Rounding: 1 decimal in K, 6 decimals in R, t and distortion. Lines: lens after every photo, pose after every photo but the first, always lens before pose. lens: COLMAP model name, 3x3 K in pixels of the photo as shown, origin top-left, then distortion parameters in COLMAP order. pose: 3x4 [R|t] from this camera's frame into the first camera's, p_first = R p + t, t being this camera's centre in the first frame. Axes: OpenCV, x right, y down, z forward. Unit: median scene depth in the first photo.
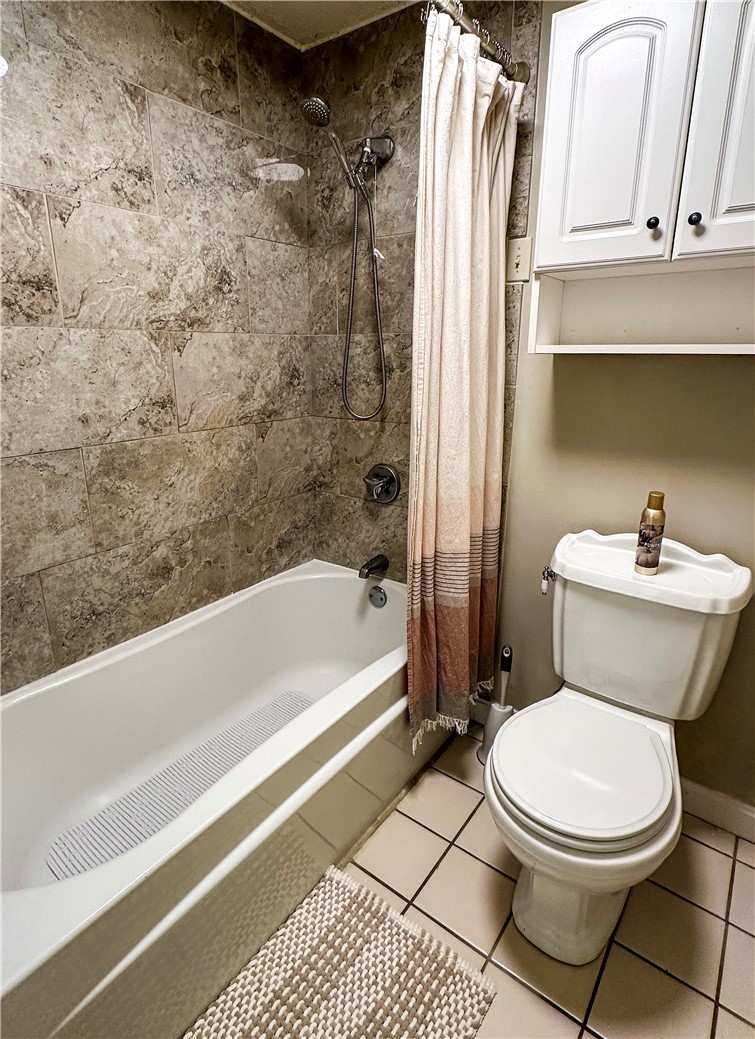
lens RADIAL K [[538.2, 0, 374.6], [0, 538.2, 494.6], [0, 0, 1]] dist [-0.005034, 0.000517]
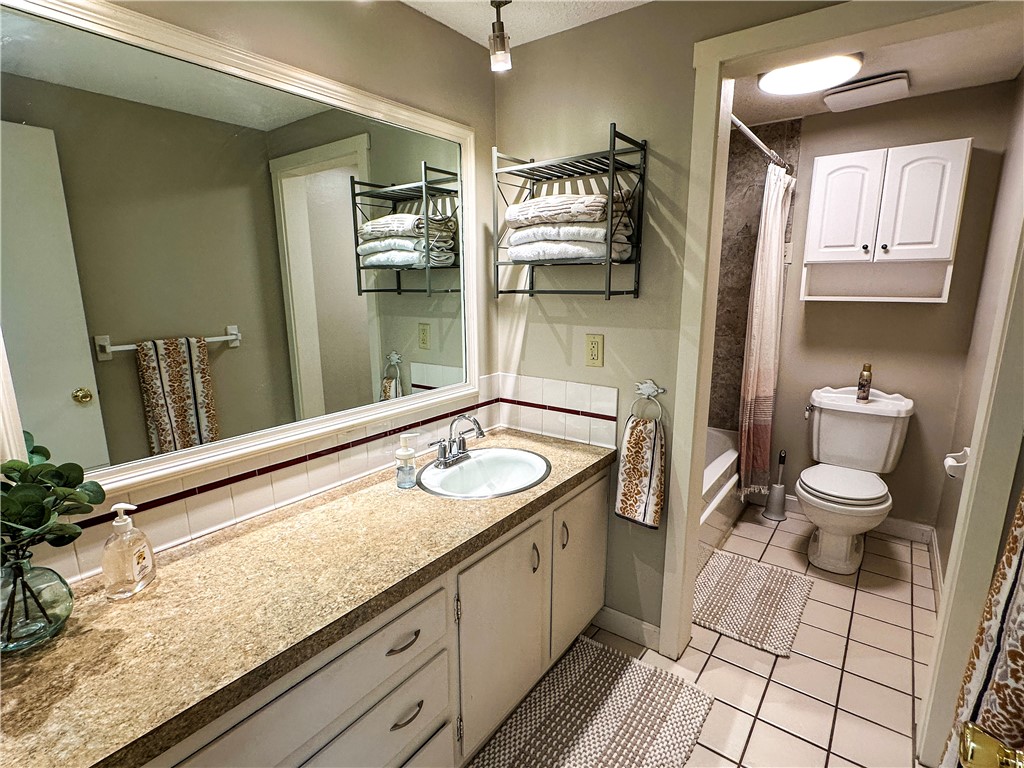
lens RADIAL K [[512.0, 0, 512.3], [0, 512.0, 385.6], [0, 0, 1]] dist [-0.004168, 0.001893]
pose [[0.999943, -0.010677, 0.000699, -0.875582], [0.010700, 0.998139, -0.060026, 0.184233], [-0.000057, 0.060030, 0.998197, -1.013308]]
